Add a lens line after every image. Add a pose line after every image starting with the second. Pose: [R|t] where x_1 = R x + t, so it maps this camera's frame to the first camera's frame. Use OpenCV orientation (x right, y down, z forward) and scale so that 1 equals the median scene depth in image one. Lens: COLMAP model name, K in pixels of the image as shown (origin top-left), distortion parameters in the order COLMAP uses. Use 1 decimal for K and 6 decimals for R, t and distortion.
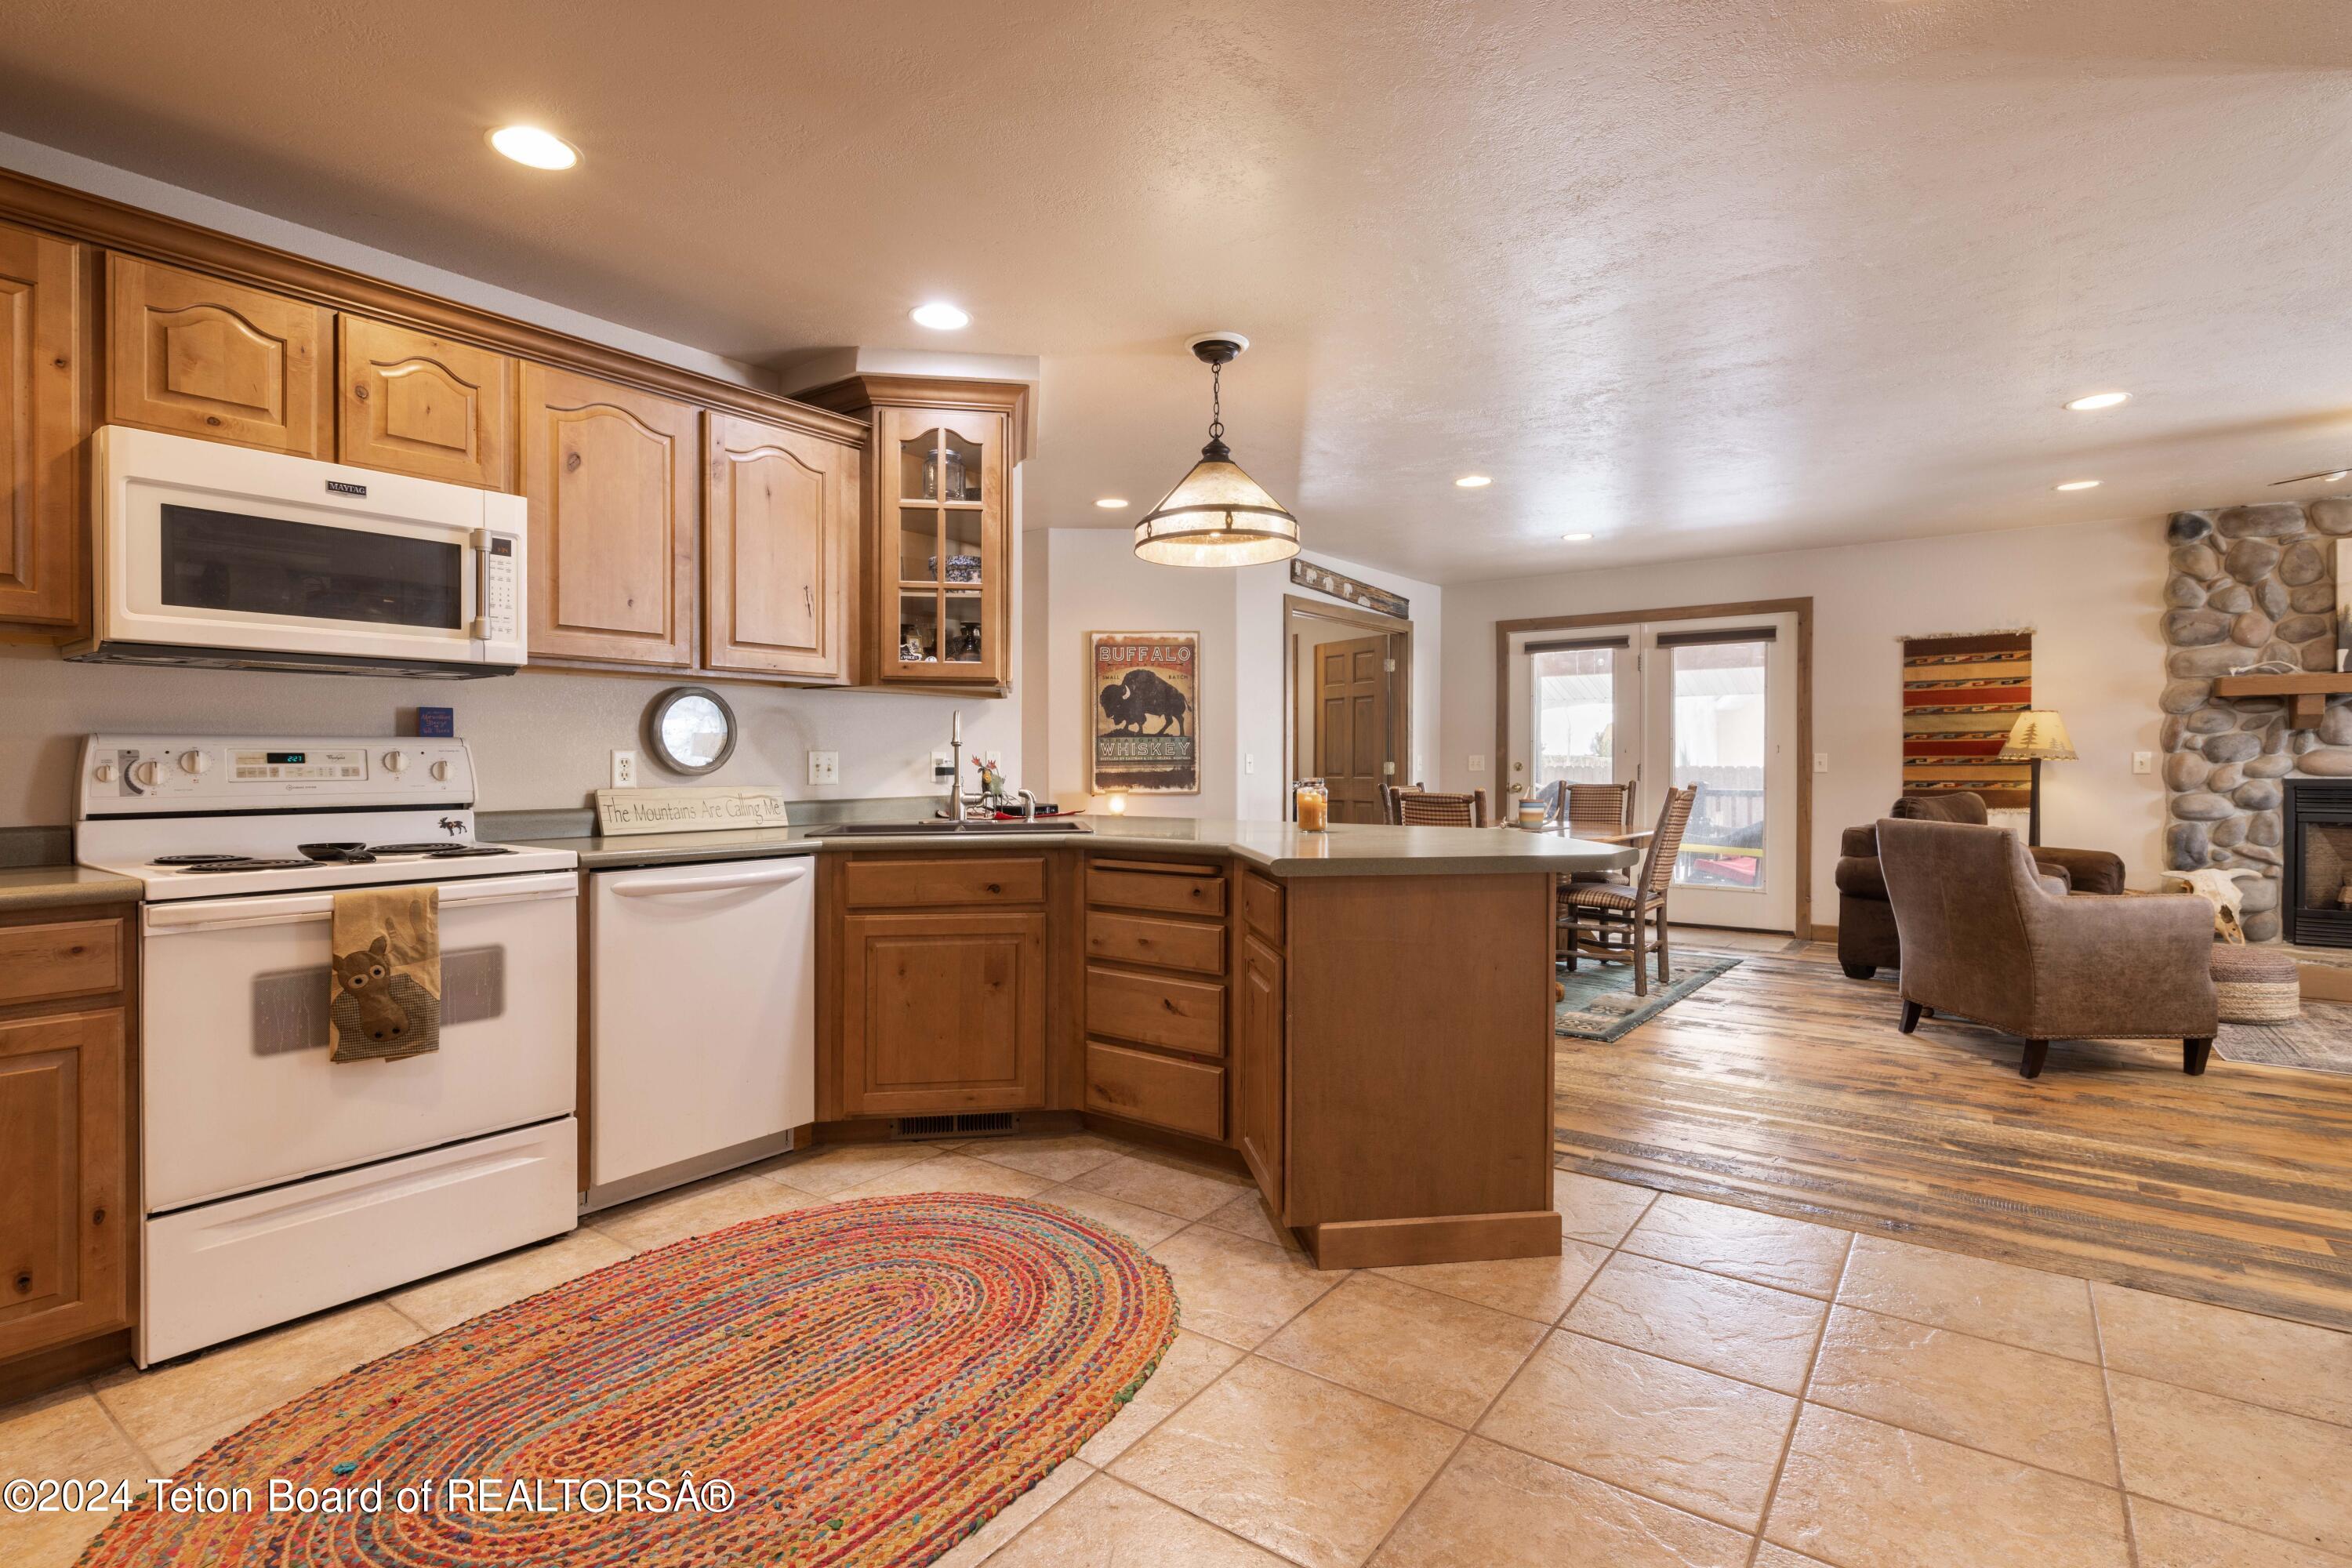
lens RADIAL K [[1132.4, 0, 1193.8], [0, 1132.4, 770.7], [0, 0, 1]] dist [0.005755, -0.002857]
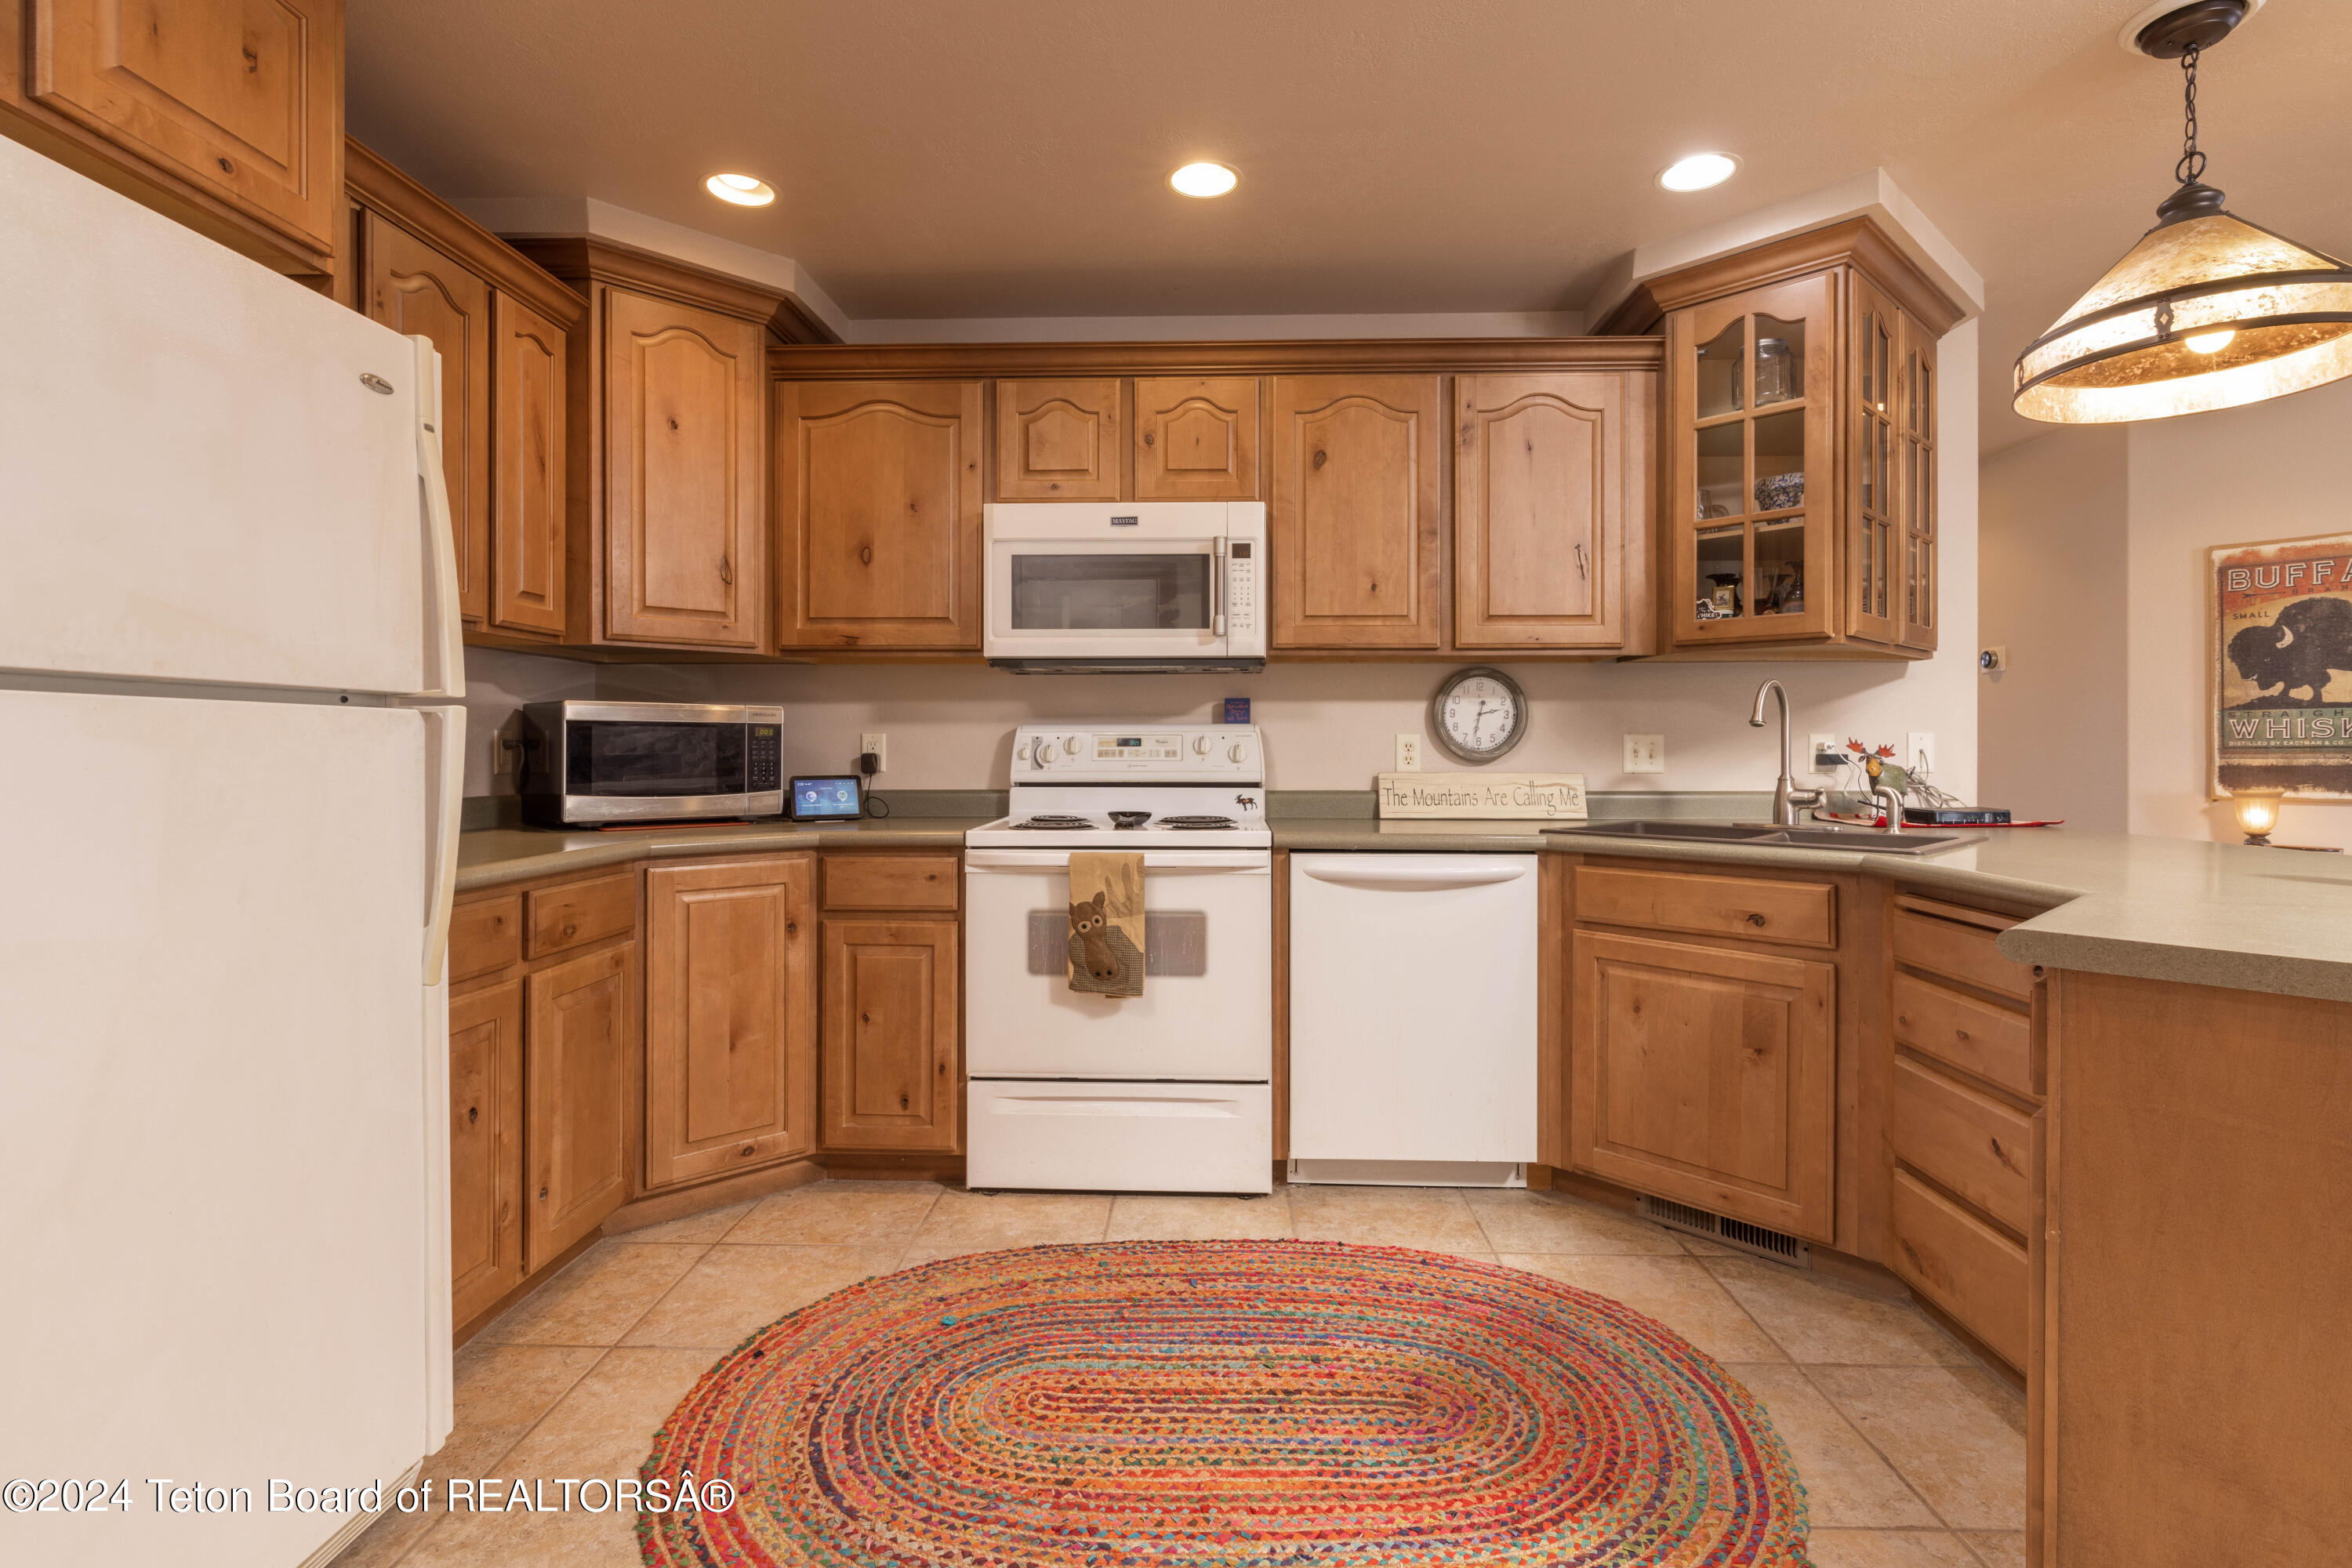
lens RADIAL K [[1132.4, 0, 1185.0], [0, 1132.4, 742.5], [0, 0, 1]] dist [0.005755, -0.002857]
pose [[0.561949, -0.000761, -0.827171, 0.165350], [-0.008954, 0.999935, -0.007003, -0.001657], [0.827123, 0.011341, 0.561906, 0.208209]]
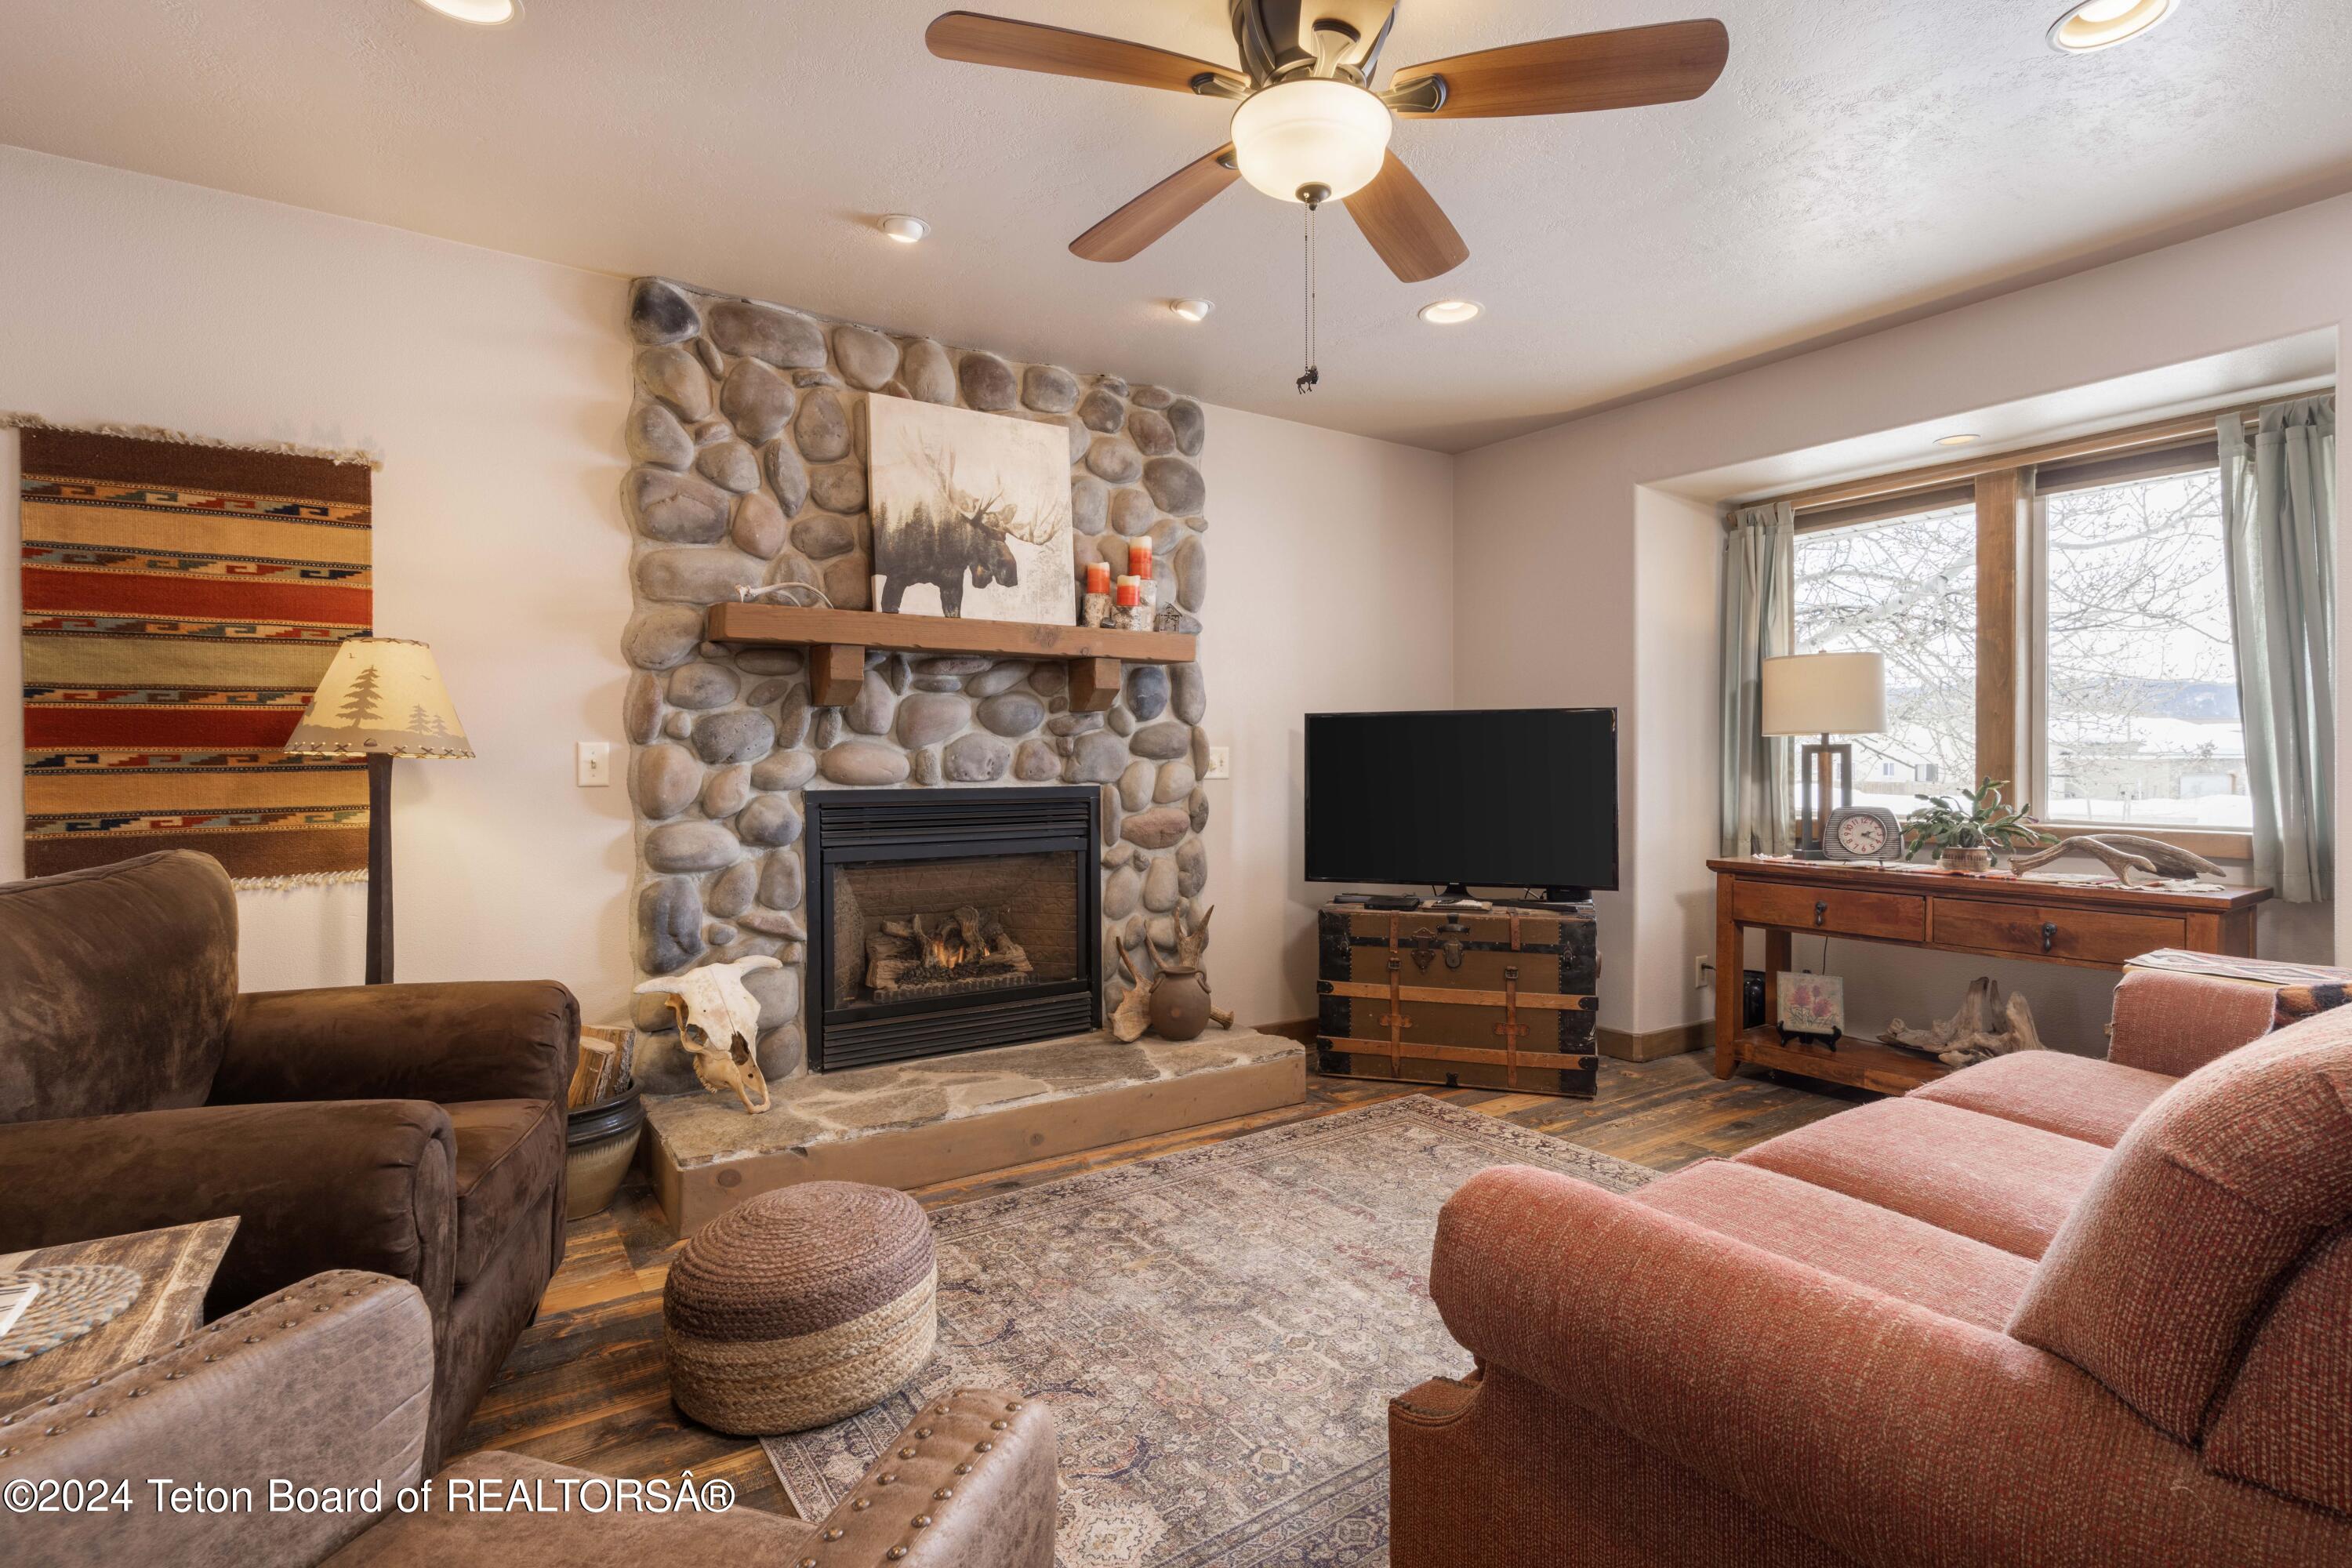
lens RADIAL K [[1132.4, 0, 1183.8], [0, 1132.4, 774.0], [0, 0, 1]] dist [0.005755, -0.002857]
pose [[0.343405, -0.008894, 0.939145, 0.624452], [0.009802, 0.999935, 0.005886, -0.004115], [-0.939136, 0.007184, 0.343470, 0.800806]]
